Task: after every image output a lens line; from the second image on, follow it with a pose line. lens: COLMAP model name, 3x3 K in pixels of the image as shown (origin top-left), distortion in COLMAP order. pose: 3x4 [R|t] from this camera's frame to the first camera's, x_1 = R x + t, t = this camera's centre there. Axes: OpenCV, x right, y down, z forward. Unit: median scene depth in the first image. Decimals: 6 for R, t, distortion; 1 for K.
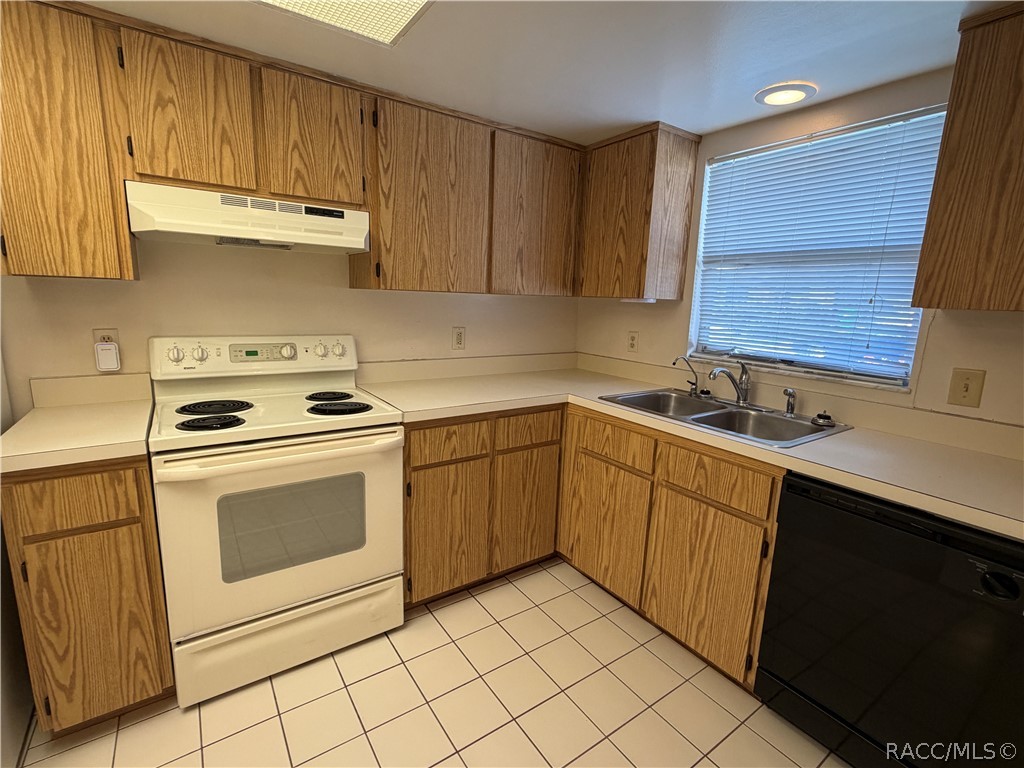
lens RADIAL K [[472.7, 0, 511.2], [0, 472.7, 385.8], [0, 0, 1]] dist [0.000841, -0.000109]
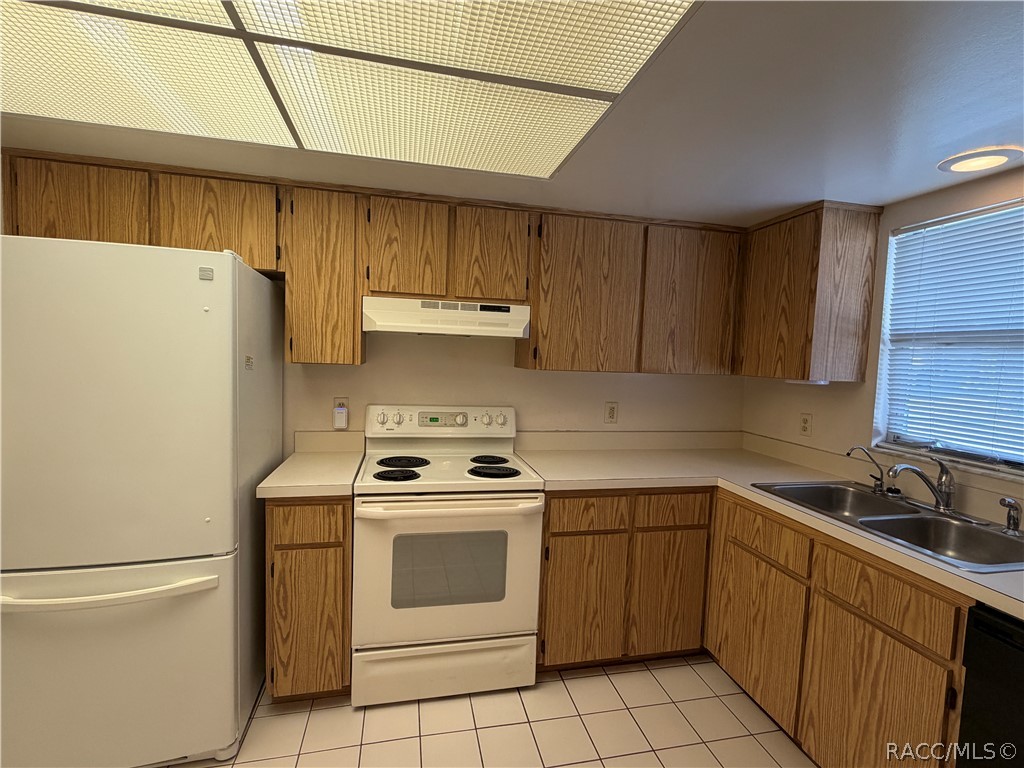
lens RADIAL K [[472.7, 0, 511.2], [0, 472.7, 385.8], [0, 0, 1]] dist [0.000841, -0.000109]
pose [[0.926252, 0.024169, -0.376128, 0.102502], [-0.073353, 0.990420, -0.116997, -0.027060], [0.369697, 0.135959, 0.919151, -0.076151]]
